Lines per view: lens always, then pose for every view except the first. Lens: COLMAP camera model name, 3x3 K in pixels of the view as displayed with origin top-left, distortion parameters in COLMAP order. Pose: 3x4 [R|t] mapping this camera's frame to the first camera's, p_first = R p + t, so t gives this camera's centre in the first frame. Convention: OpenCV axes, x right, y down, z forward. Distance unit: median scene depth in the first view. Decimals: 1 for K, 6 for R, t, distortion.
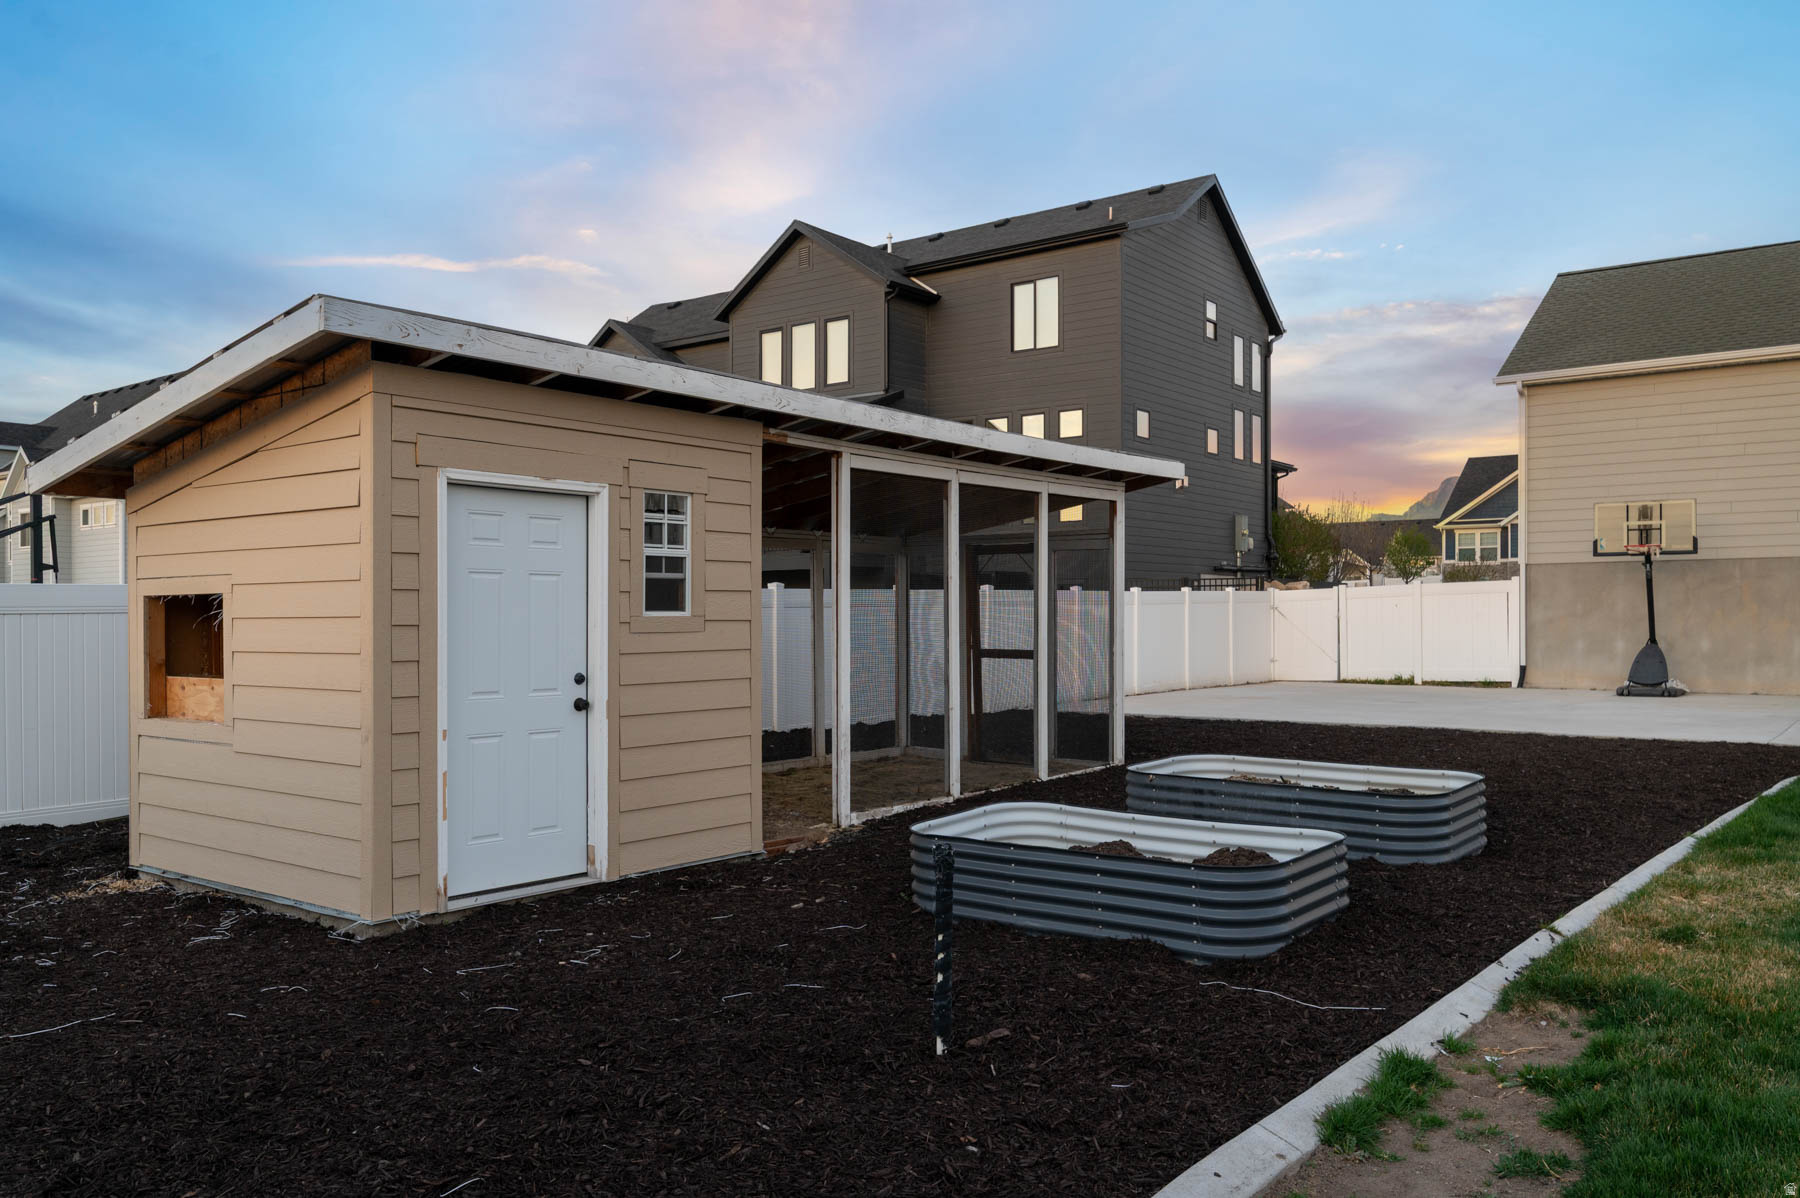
lens RADIAL K [[1360.2, 0, 925.4], [0, 1360.2, 604.9], [0, 0, 1]] dist [0.003286, -0.001276]
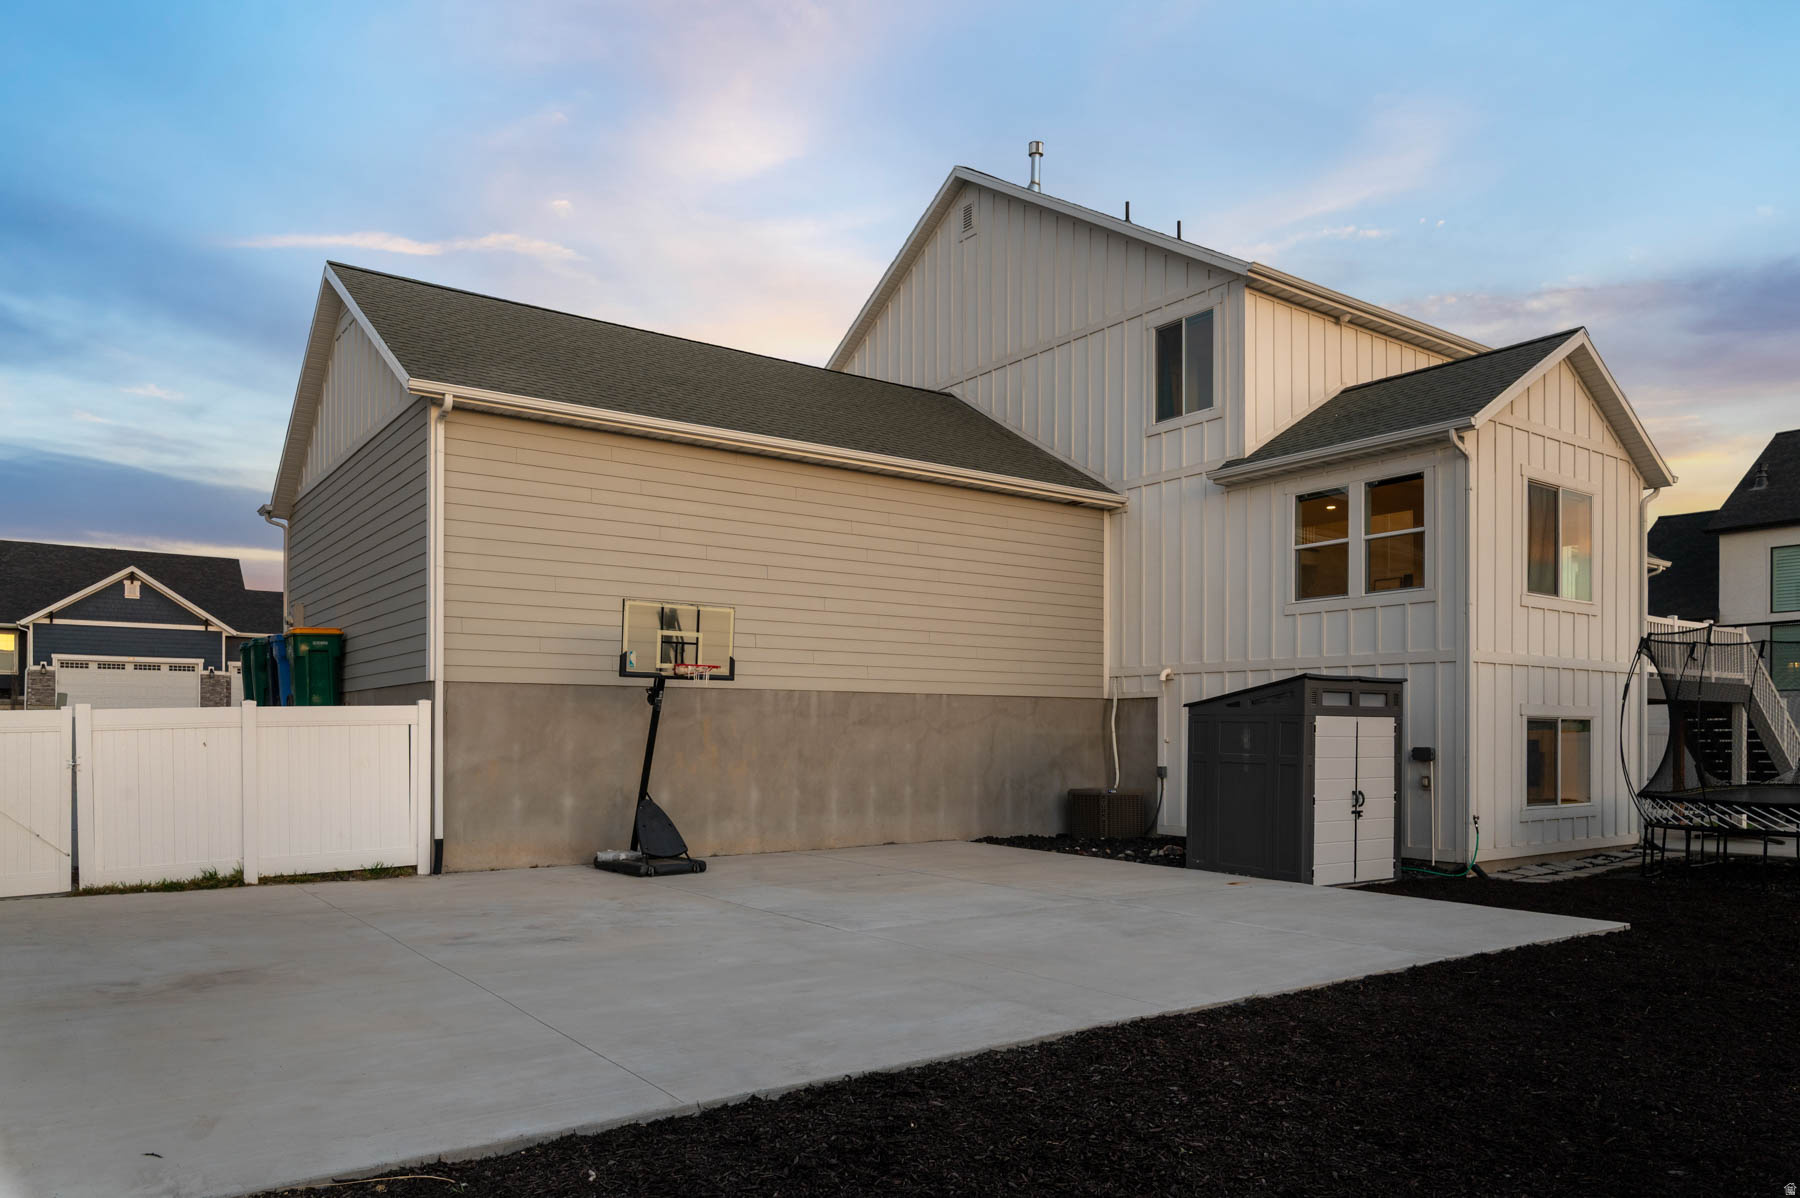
lens RADIAL K [[1212.8, 0, 906.7], [0, 1212.8, 734.8], [0, 0, 1]] dist [0.001998, -0.001350]
pose [[0.289365, 0.002831, 0.957215, -0.048174], [-0.012727, 0.999919, 0.000890, -0.008729], [-0.957134, -0.012440, 0.289377, 0.672642]]
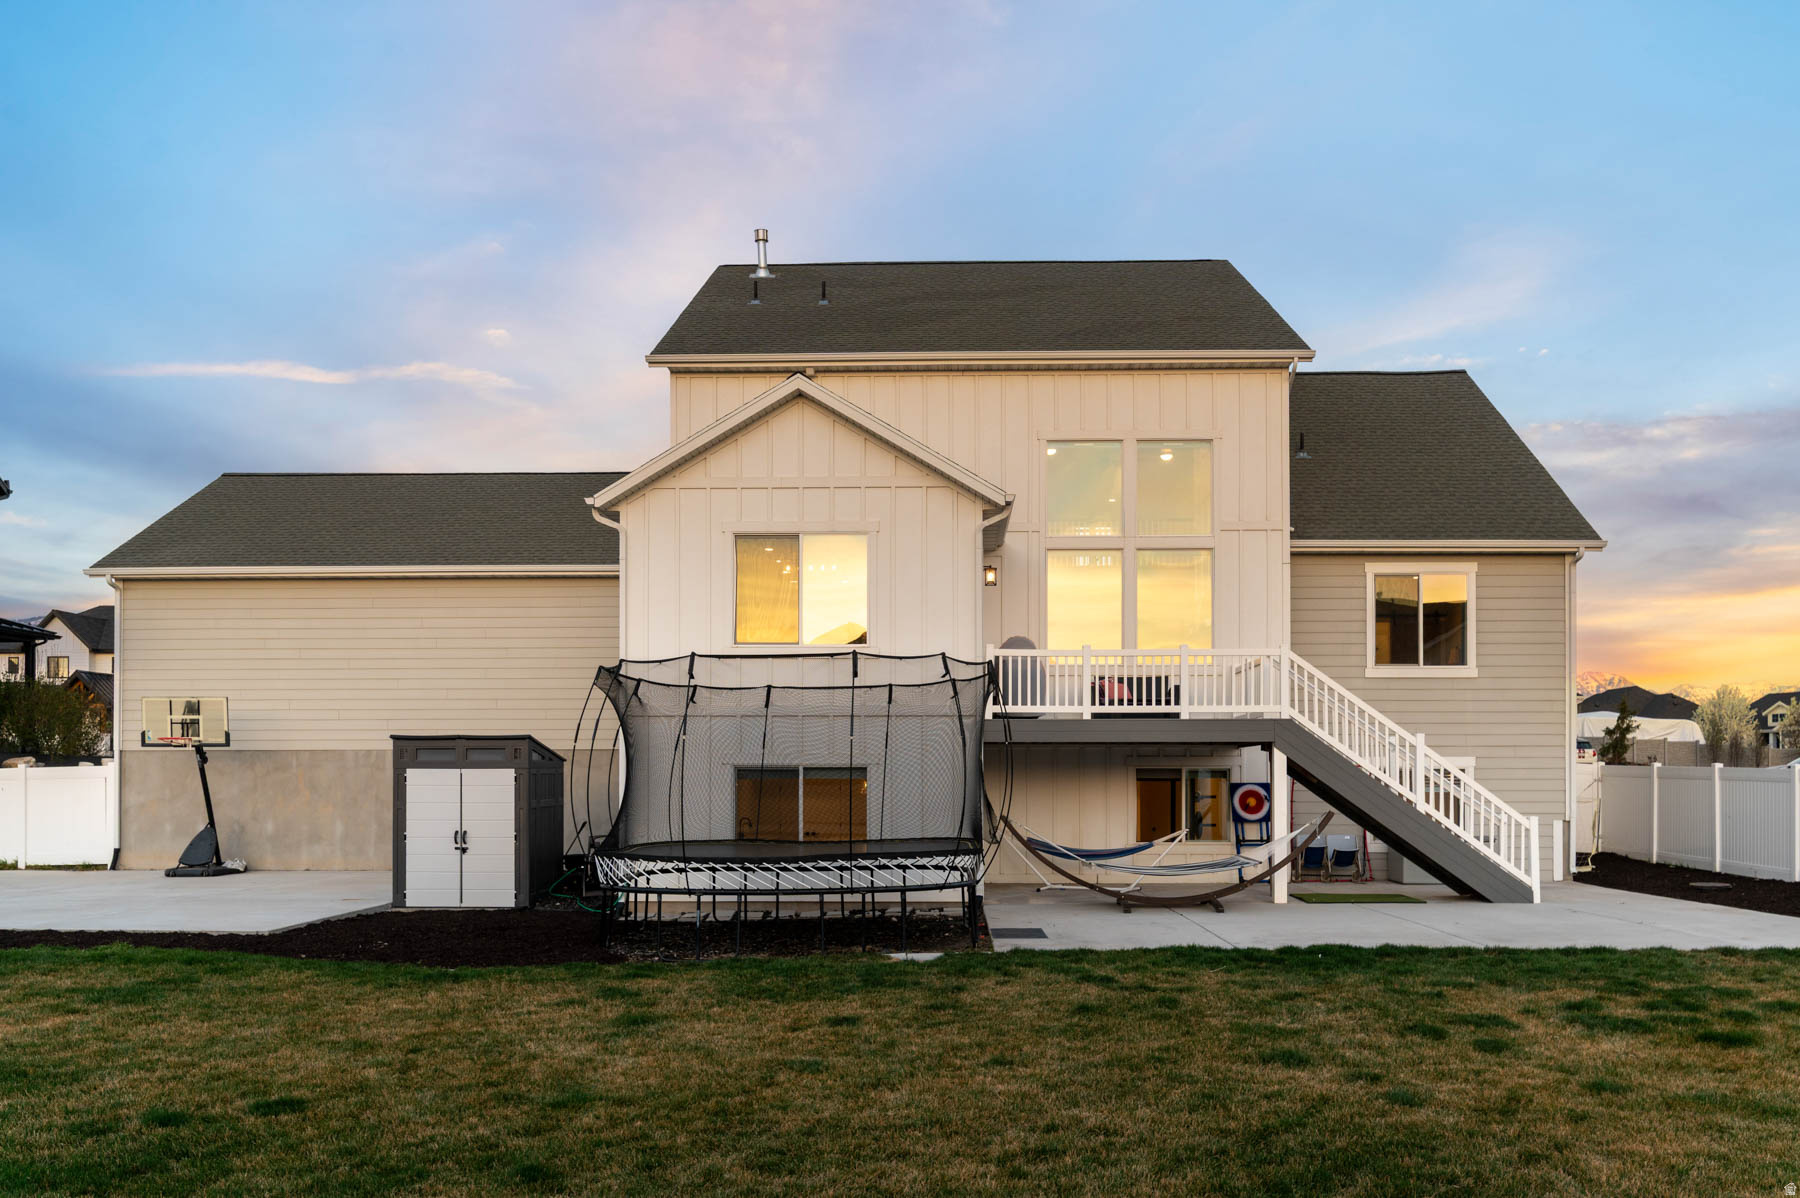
lens RADIAL K [[1383.8, 0, 908.2], [0, 1383.8, 766.7], [0, 0, 1]] dist [0.002748, -0.000038]
pose [[0.818882, 0.006740, 0.573922, 0.352468], [-0.007634, 0.999970, -0.000851, -0.023168], [-0.573911, -0.003685, 0.818910, -0.228724]]
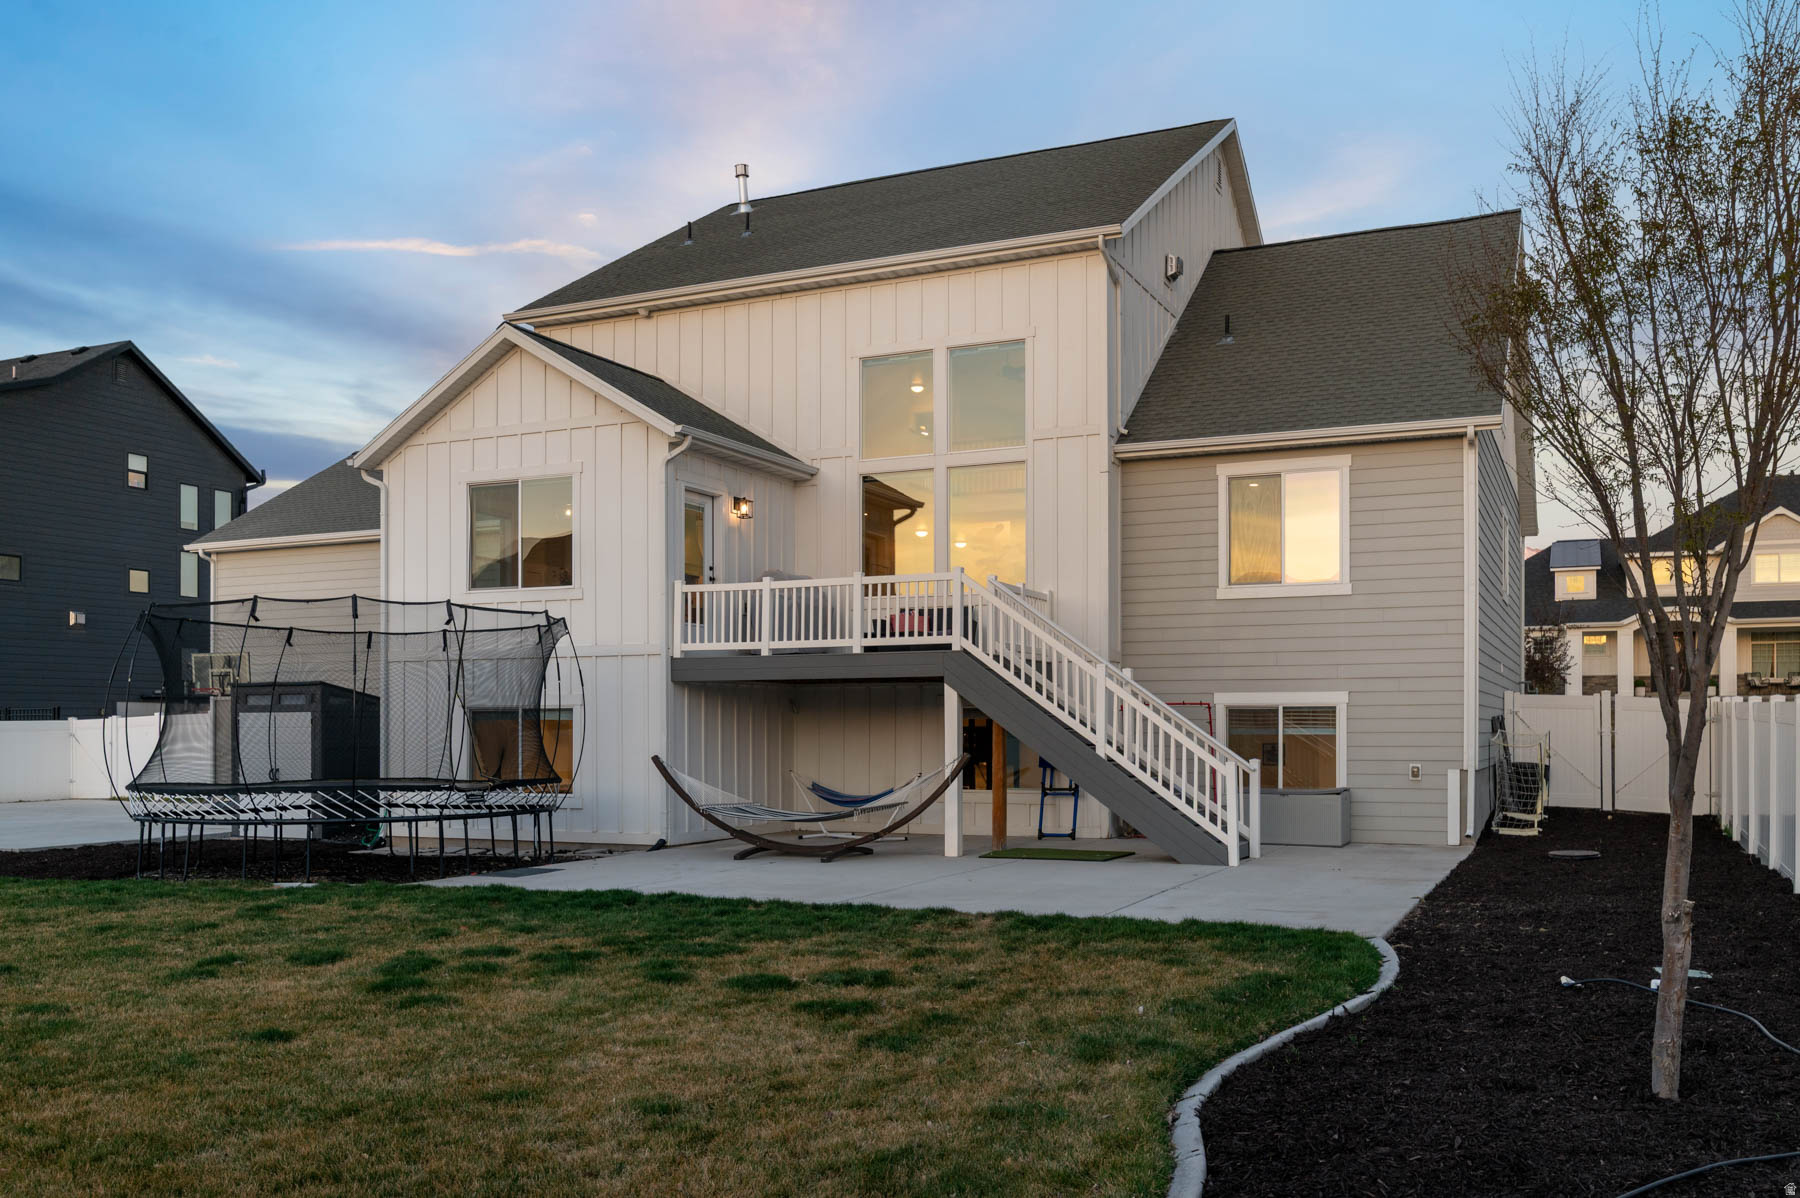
lens RADIAL K [[1487.8, 0, 905.9], [0, 1487.8, 718.5], [0, 0, 1]] dist [0.008718, 0.005891]
pose [[0.977983, 0.001395, 0.208679, 0.822927], [-0.002070, 0.999993, 0.003013, -0.020234], [-0.208674, -0.003379, 0.977979, -0.453915]]
